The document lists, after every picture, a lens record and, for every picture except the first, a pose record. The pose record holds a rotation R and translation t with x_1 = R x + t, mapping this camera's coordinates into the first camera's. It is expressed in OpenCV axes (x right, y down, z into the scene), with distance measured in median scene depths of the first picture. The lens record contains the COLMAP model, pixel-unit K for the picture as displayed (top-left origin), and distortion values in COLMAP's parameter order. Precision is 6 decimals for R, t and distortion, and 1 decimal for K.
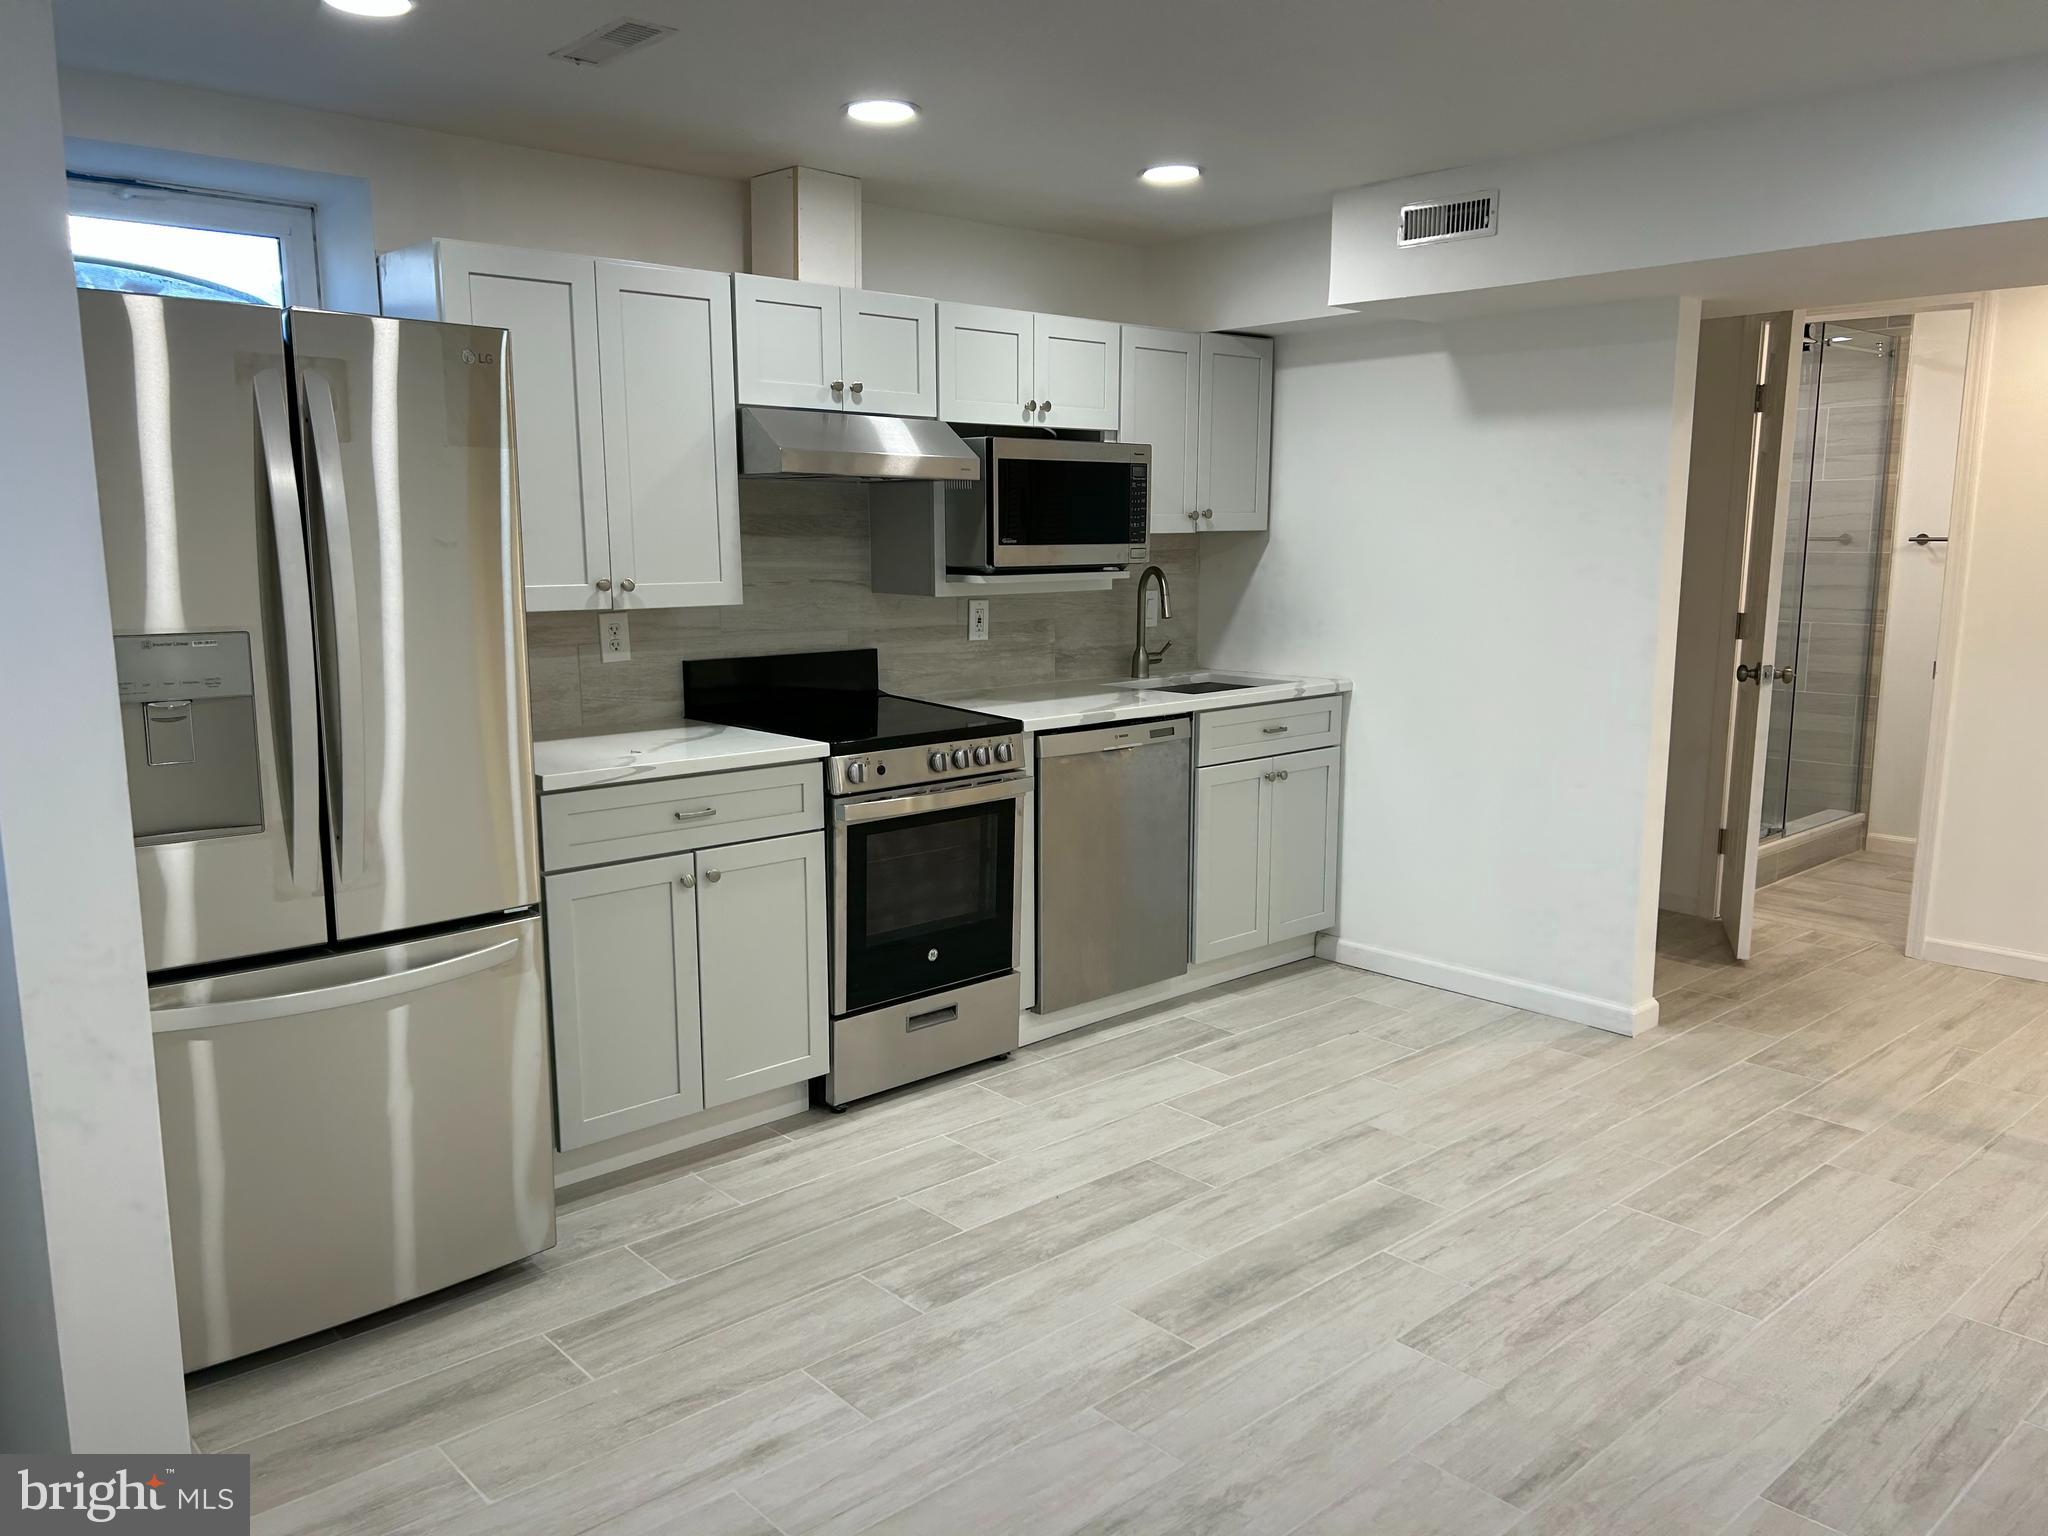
lens RADIAL K [[1531.4, 0, 1020.2], [0, 1531.4, 786.2], [0, 0, 1]] dist [0.058256, -0.062951]
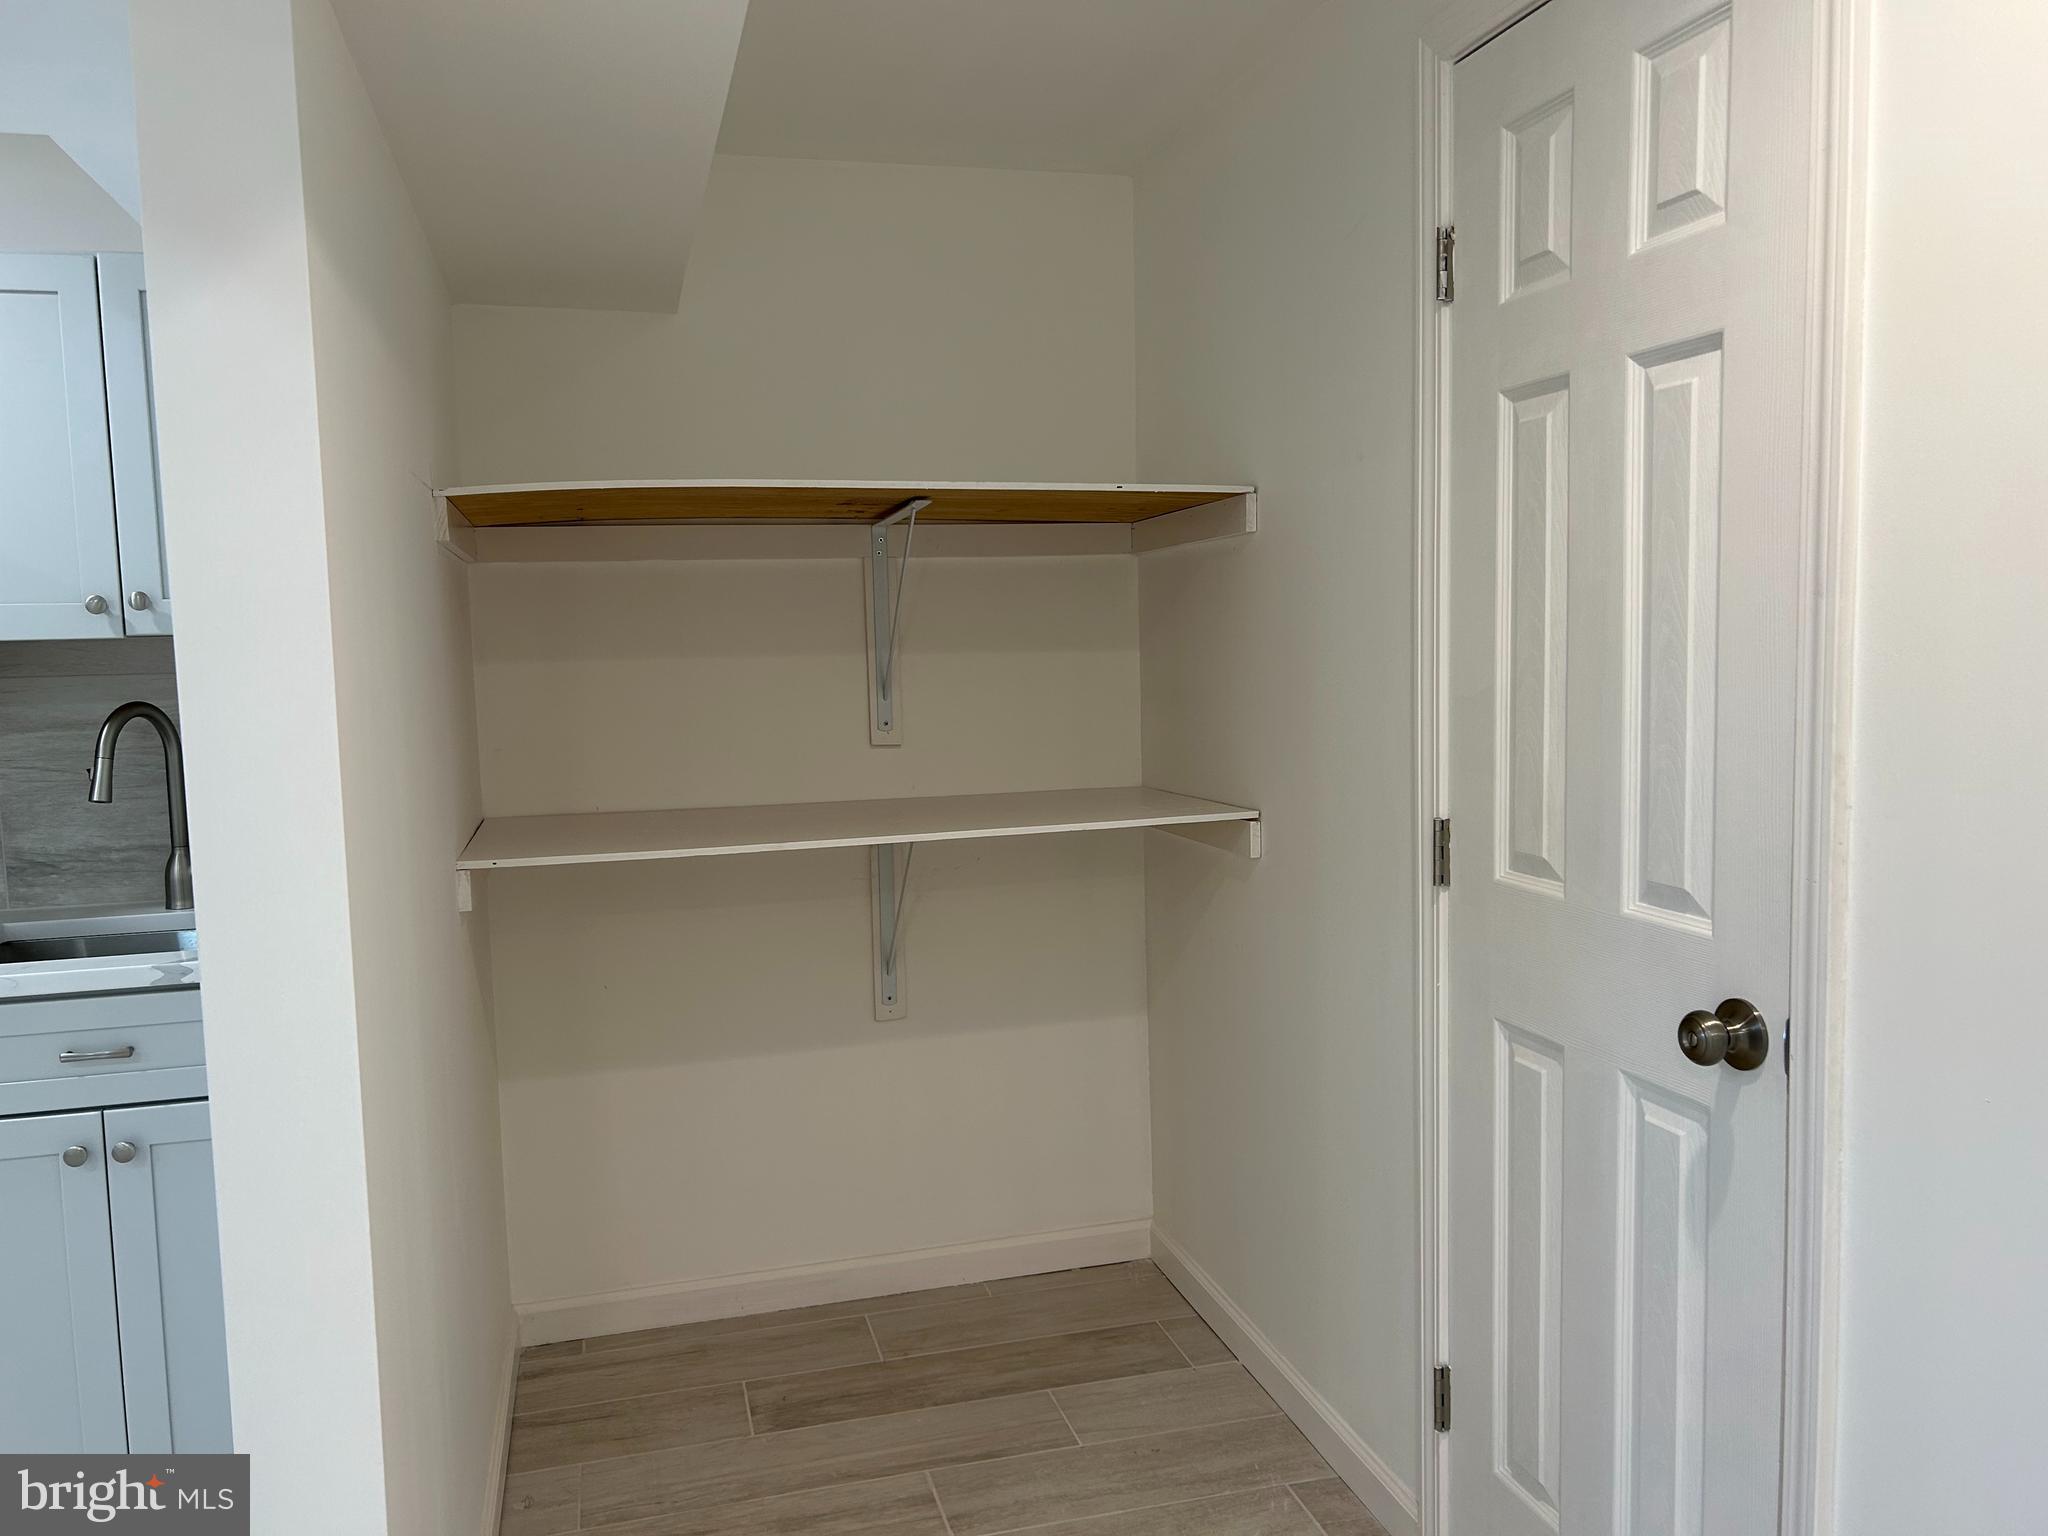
lens RADIAL K [[1531.4, 0, 1030.8], [0, 1531.4, 767.6], [0, 0, 1]] dist [0.058256, -0.062951]
pose [[0.891581, 0.016677, -0.452554, 0.875275], [-0.054189, 0.996070, -0.070052, -0.145980], [0.449607, 0.086980, 0.888981, 0.968363]]
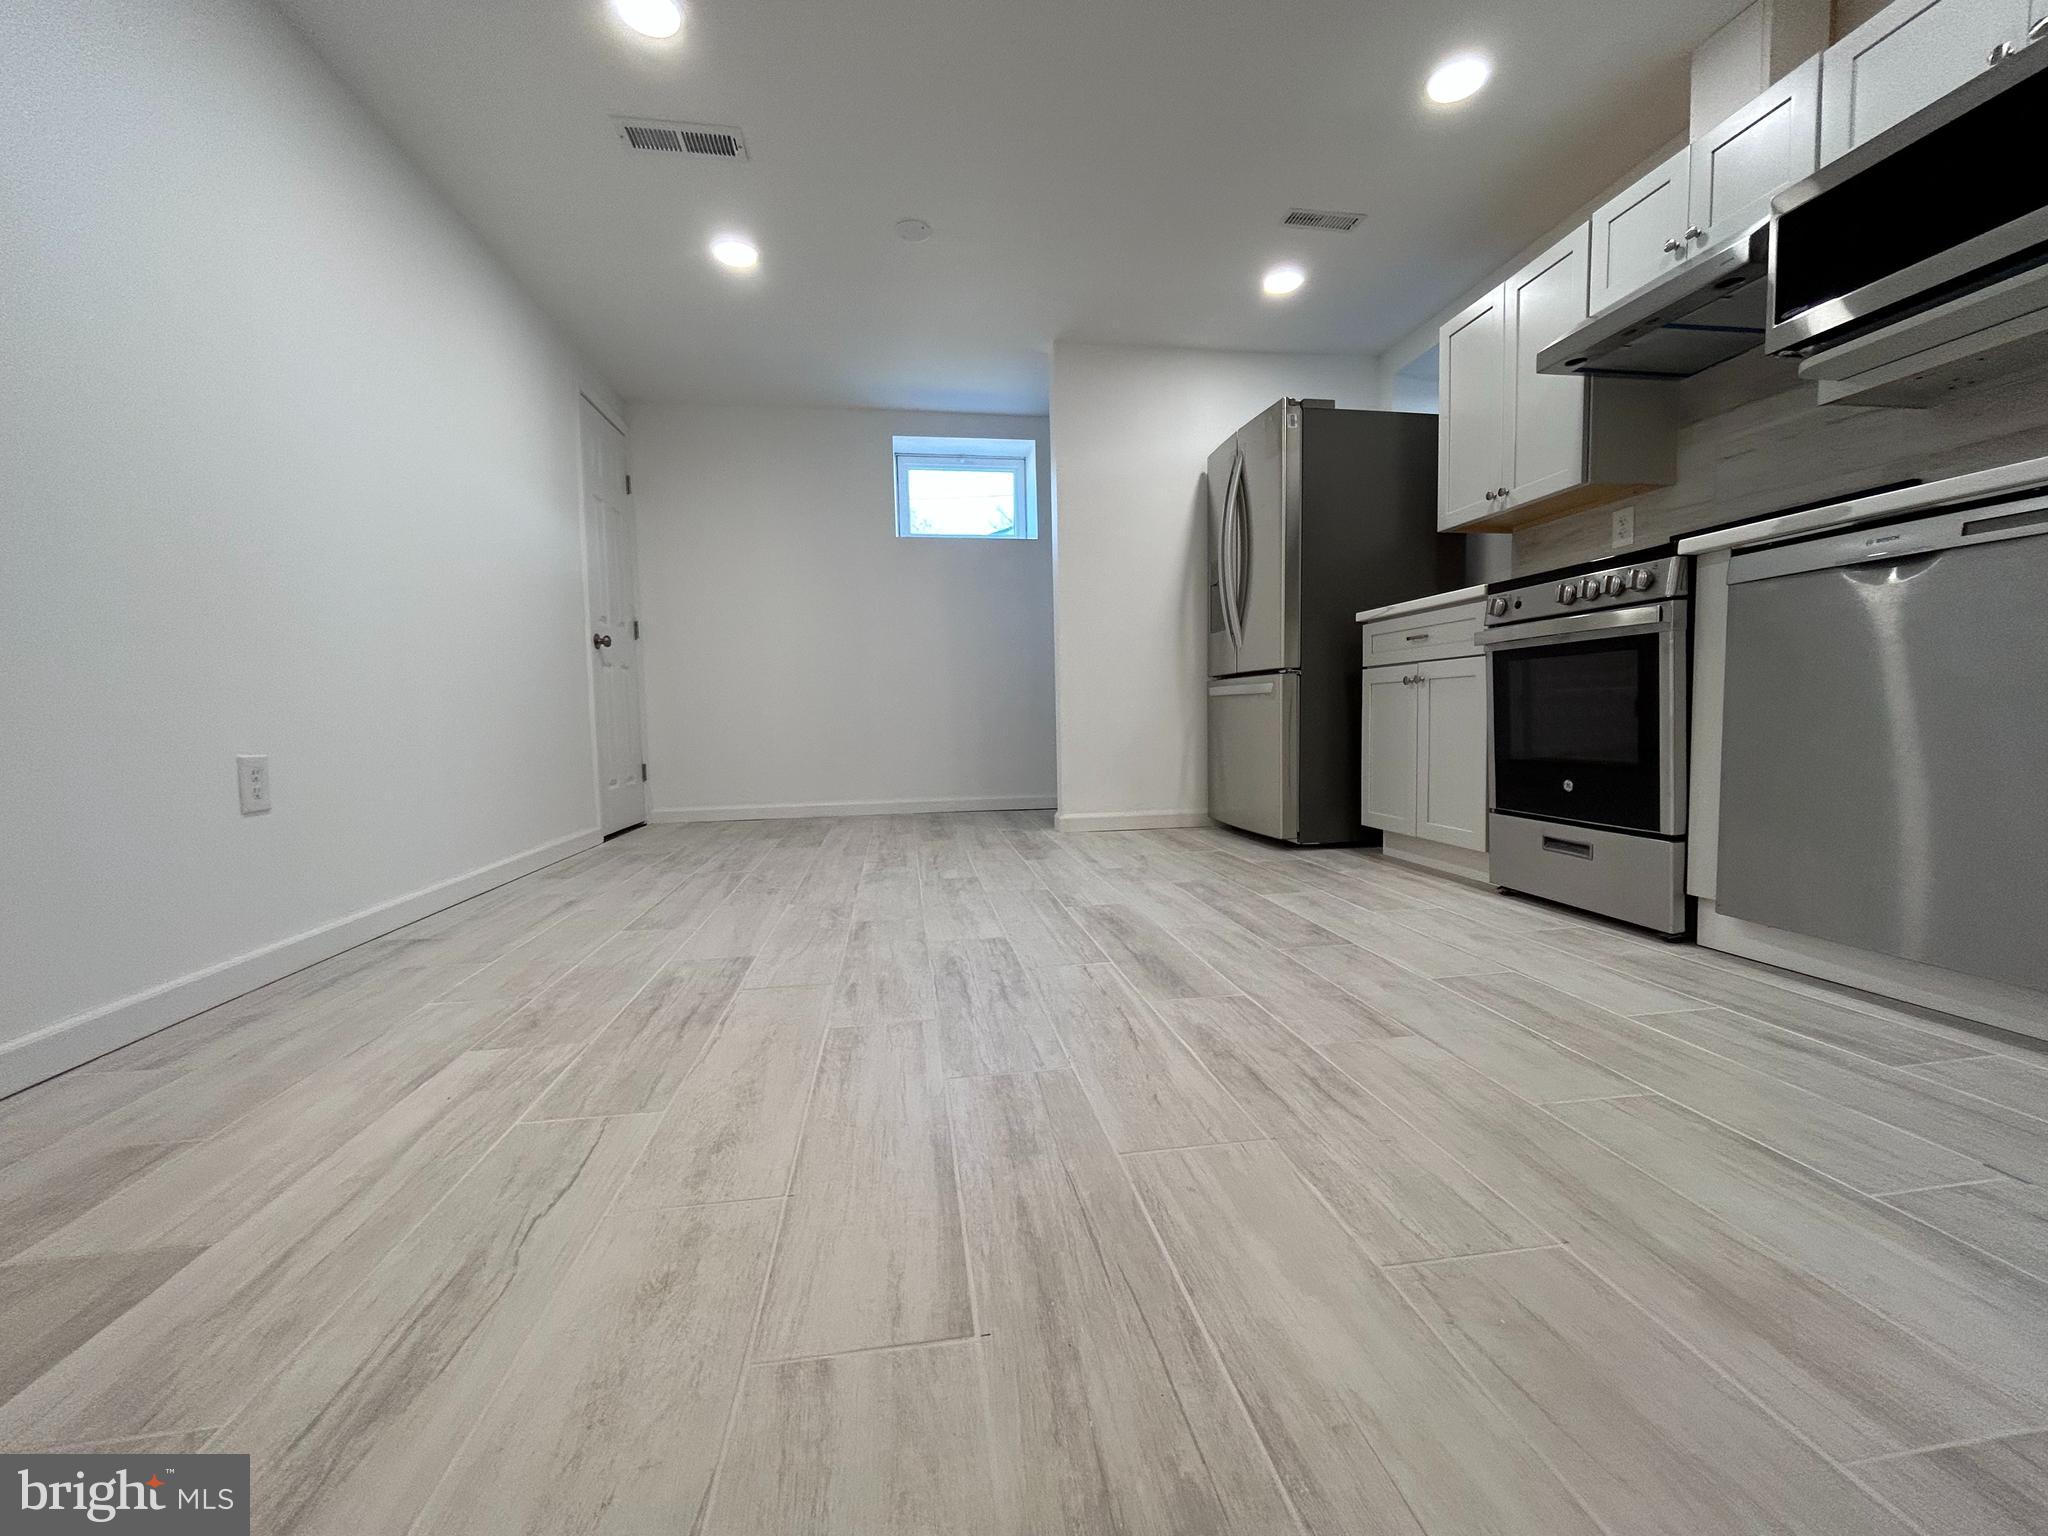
lens RADIAL K [[830.1, 0, 1025.1], [0, 830.1, 769.4], [0, 0, 1]] dist [-0.002444, 0.001403]
pose [[-0.551935, 0.067315, -0.831166, 0.705364], [-0.118759, 0.980231, 0.158249, 0.062216], [0.825387, 0.186052, -0.533029, 1.133998]]
